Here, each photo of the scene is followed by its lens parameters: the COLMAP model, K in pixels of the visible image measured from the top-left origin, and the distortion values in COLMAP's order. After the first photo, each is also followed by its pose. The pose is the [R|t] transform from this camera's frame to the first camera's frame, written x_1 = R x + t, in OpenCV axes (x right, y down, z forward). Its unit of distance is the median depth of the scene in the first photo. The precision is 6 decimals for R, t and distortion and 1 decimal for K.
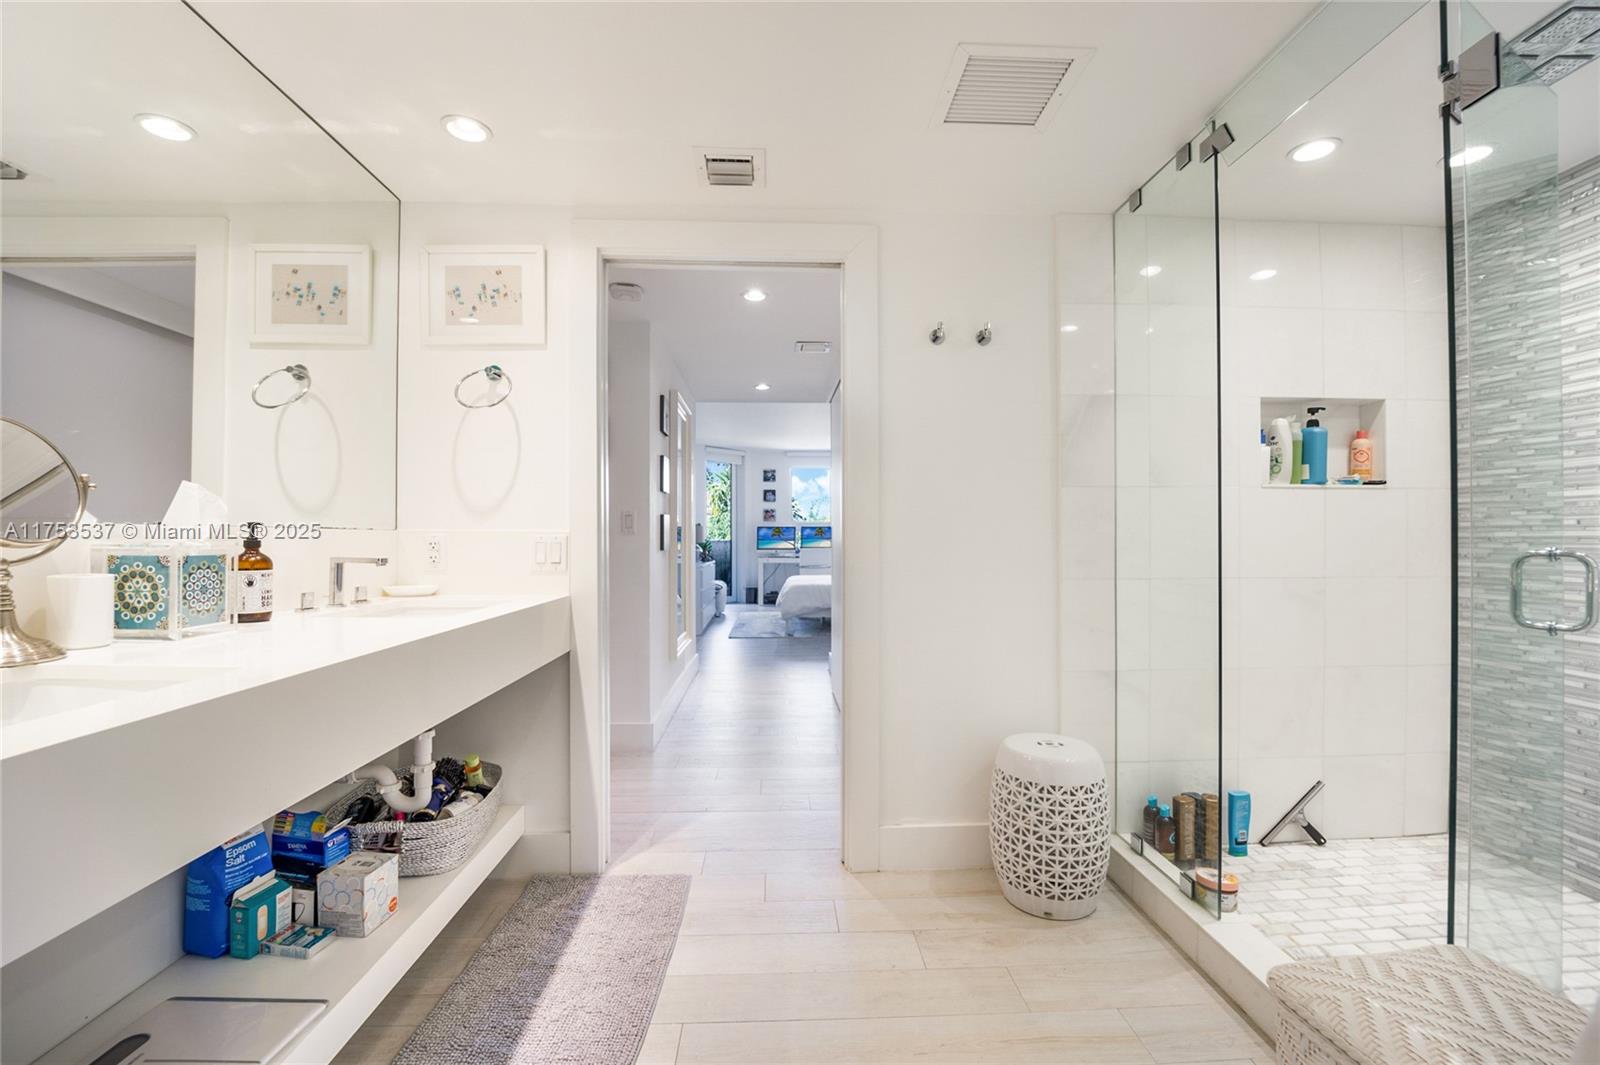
lens RADIAL K [[652.4, 0, 800.3], [0, 652.4, 536.3], [0, 0, 1]] dist [-0.023876, 0.001469]
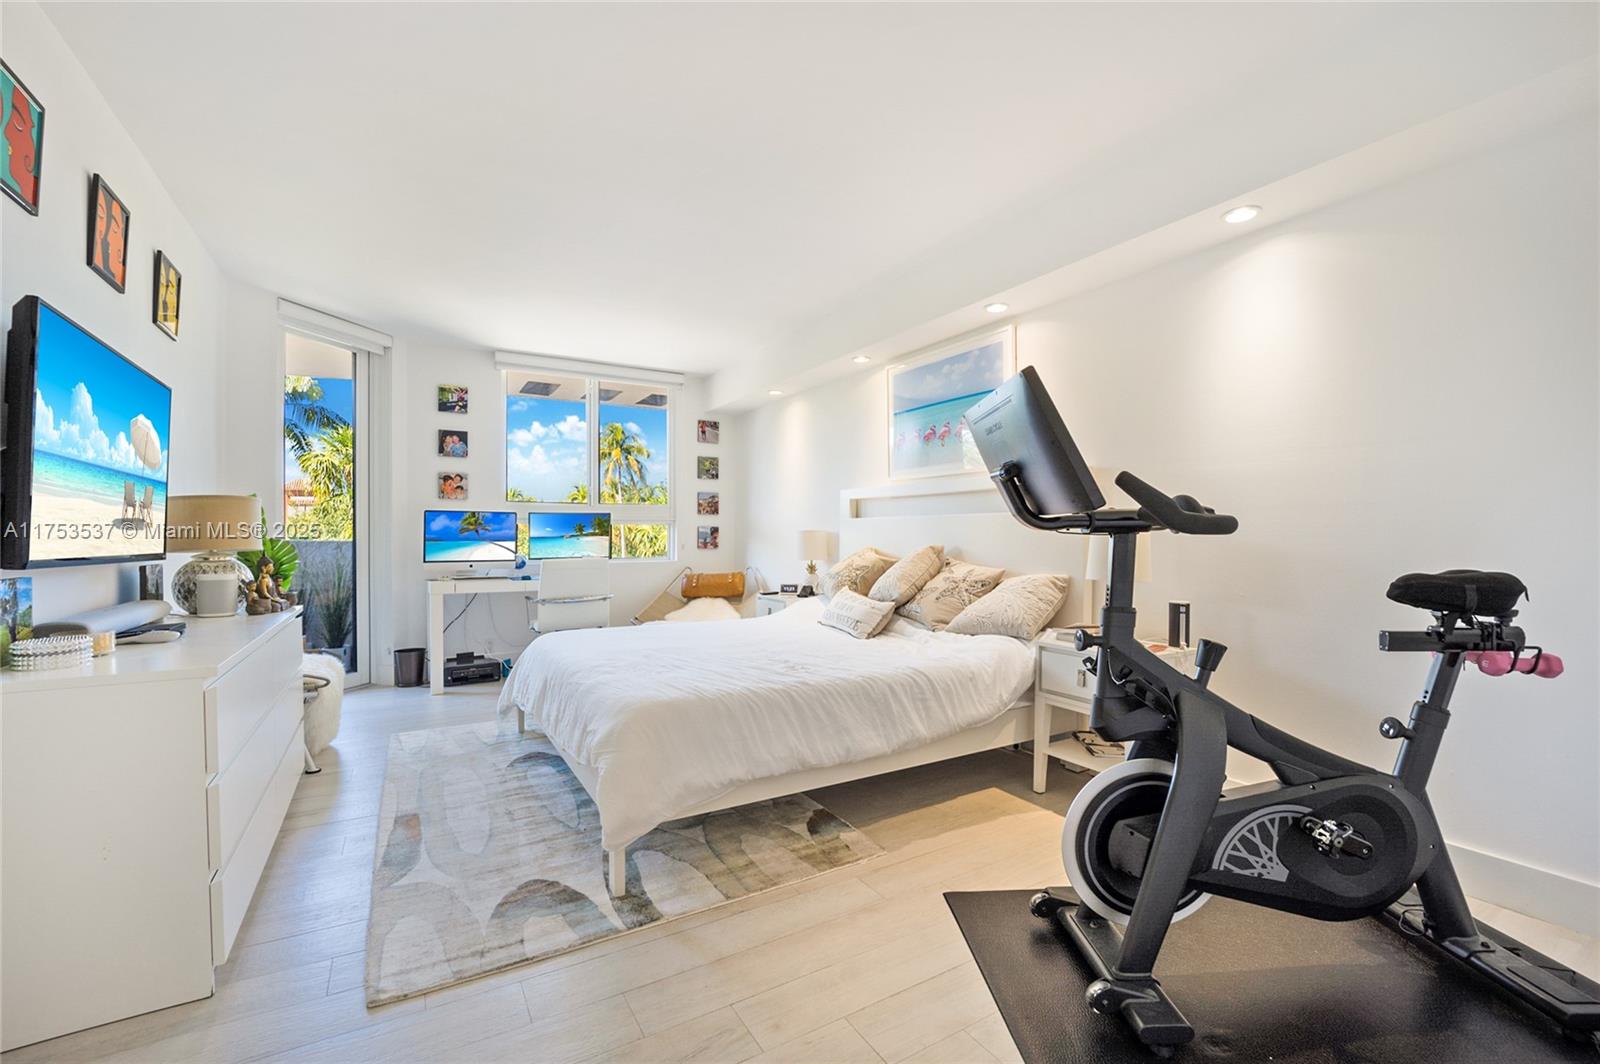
lens RADIAL K [[652.4, 0, 790.4], [0, 652.4, 540.5], [0, 0, 1]] dist [-0.023876, 0.001469]
pose [[0.879477, -0.005182, 0.475913, -0.055998], [0.000895, 0.999957, 0.009234, 0.001665], [-0.475941, -0.007695, 0.879444, 0.492098]]
